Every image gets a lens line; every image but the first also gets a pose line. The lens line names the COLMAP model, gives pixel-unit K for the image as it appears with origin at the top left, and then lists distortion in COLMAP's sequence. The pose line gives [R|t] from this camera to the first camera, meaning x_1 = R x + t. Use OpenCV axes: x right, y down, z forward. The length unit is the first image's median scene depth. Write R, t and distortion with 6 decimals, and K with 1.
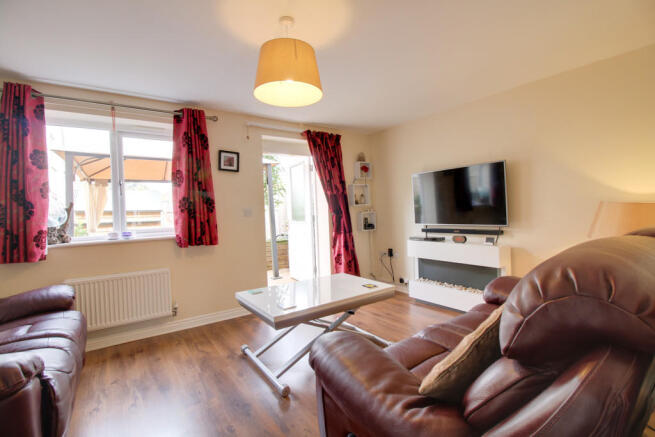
lens RADIAL K [[303.2, 0, 326.6], [0, 303.2, 213.4], [0, 0, 1]] dist [0.001452, -0.014604]
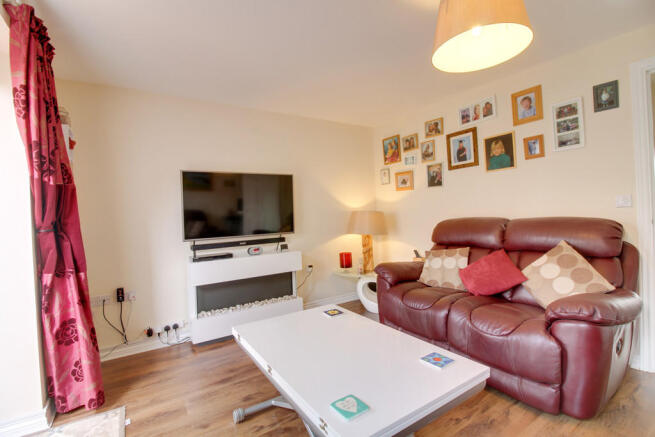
lens RADIAL K [[303.2, 0, 326.6], [0, 303.2, 213.4], [0, 0, 1]] dist [0.001452, -0.014604]
pose [[0.019036, 0.034266, 0.999231, -0.428123], [0.045528, 0.998346, -0.035103, 0.010720], [-0.998782, 0.046161, 0.017445, 0.660053]]
